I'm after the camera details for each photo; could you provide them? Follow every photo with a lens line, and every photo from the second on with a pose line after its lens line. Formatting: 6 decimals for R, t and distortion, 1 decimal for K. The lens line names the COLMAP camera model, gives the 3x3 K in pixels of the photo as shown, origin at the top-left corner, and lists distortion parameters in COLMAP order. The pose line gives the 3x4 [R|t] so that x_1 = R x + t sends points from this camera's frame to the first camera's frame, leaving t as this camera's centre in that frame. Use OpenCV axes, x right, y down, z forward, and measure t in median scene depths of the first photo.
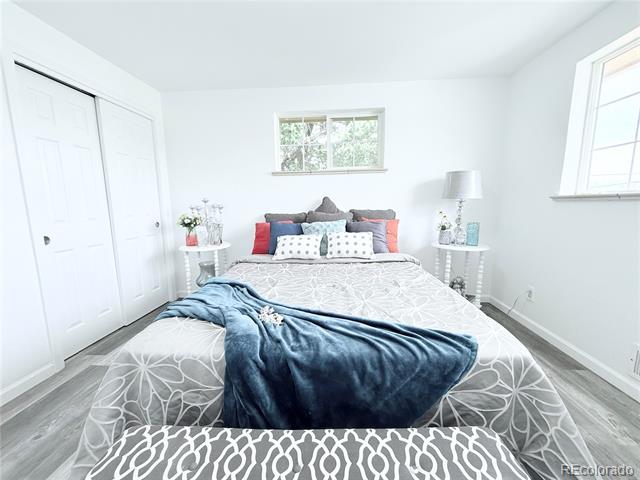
lens RADIAL K [[256.5, 0, 319.5], [0, 256.5, 239.8], [0, 0, 1]] dist [-0.002288, 0.000167]
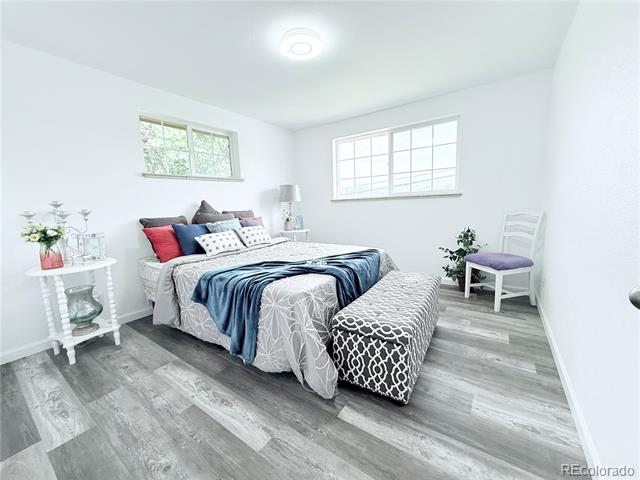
lens RADIAL K [[256.5, 0, 319.3], [0, 256.5, 240.0], [0, 0, 1]] dist [-0.002288, 0.000167]
pose [[0.517879, -0.123517, 0.846490, -0.725274], [0.151803, 0.987086, 0.051160, 0.021784], [-0.841877, 0.102005, 0.529941, 0.014714]]
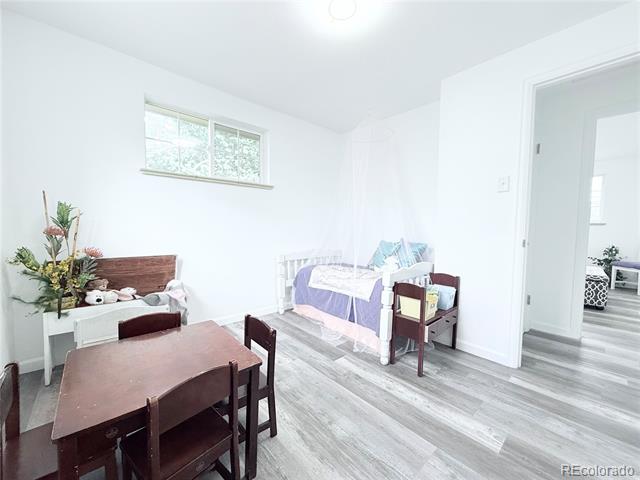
lens RADIAL K [[256.5, 0, 320.6], [0, 256.5, 240.9], [0, 0, 1]] dist [-0.002288, 0.000167]
pose [[0.694397, -0.013532, 0.719465, -1.989888], [0.079225, 0.995183, -0.057747, 0.037833], [-0.715218, 0.097099, 0.692124, 0.253353]]
